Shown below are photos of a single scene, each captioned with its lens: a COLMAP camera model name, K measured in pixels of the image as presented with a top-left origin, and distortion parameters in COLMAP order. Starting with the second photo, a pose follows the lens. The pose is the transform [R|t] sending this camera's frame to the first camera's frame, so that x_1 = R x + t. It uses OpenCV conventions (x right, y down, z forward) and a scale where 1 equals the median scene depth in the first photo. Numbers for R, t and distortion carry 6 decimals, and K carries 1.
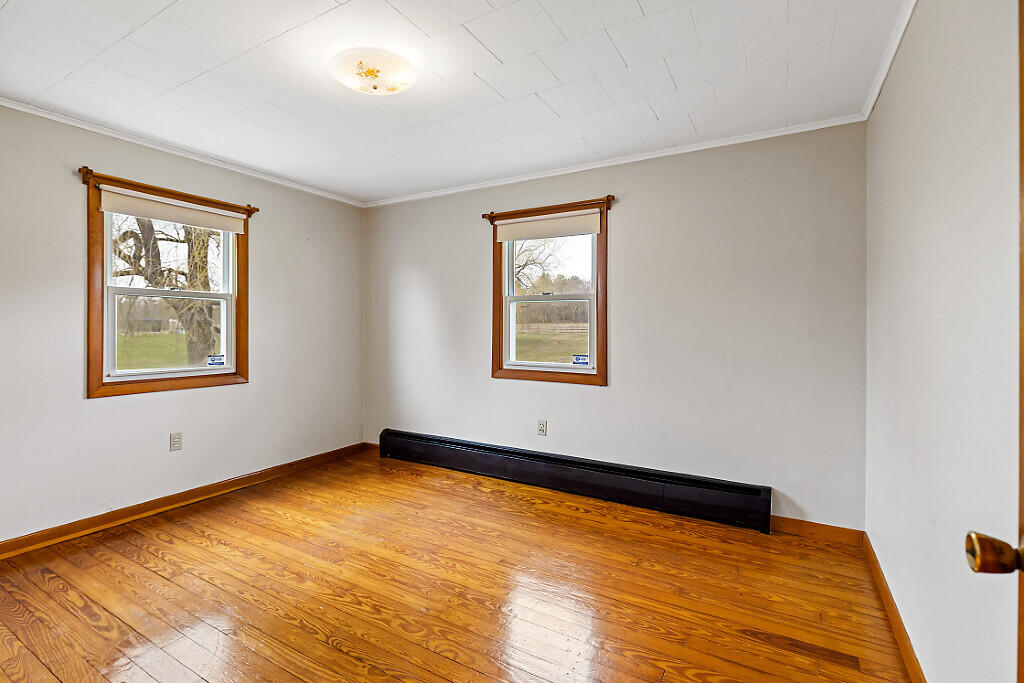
lens RADIAL K [[469.1, 0, 508.7], [0, 469.1, 333.0], [0, 0, 1]] dist [-0.001975, -0.000161]
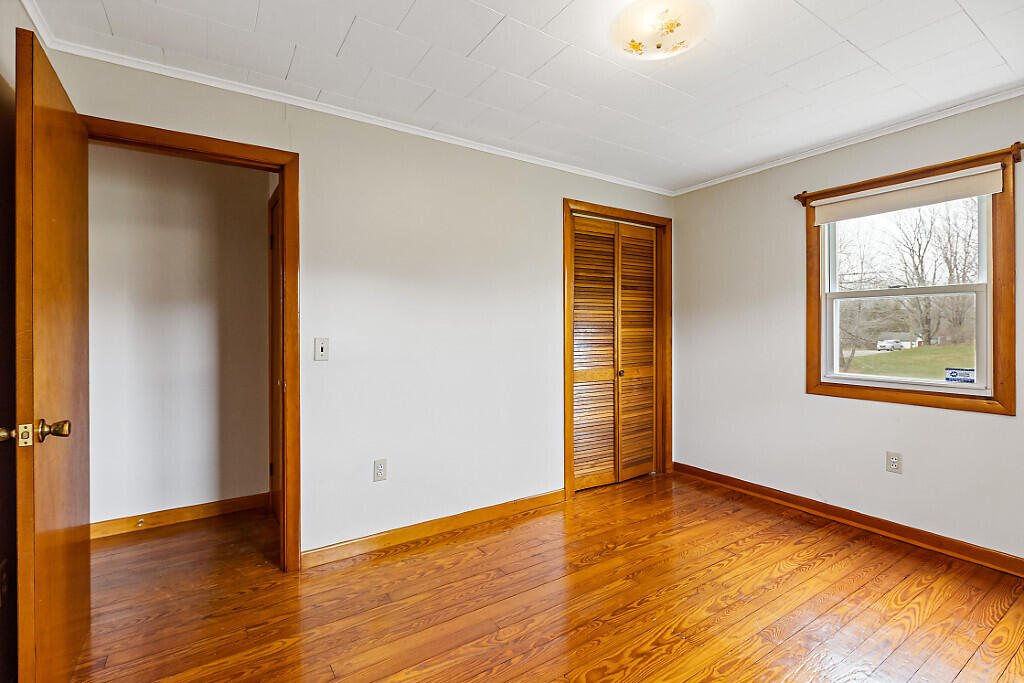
lens RADIAL K [[469.1, 0, 508.7], [0, 469.1, 333.0], [0, 0, 1]] dist [-0.001975, -0.000161]
pose [[-0.455734, 0.001738, -0.890114, 0.472965], [-0.010479, 0.999918, 0.007318, -0.008659], [0.890054, 0.012663, -0.455679, 0.917491]]
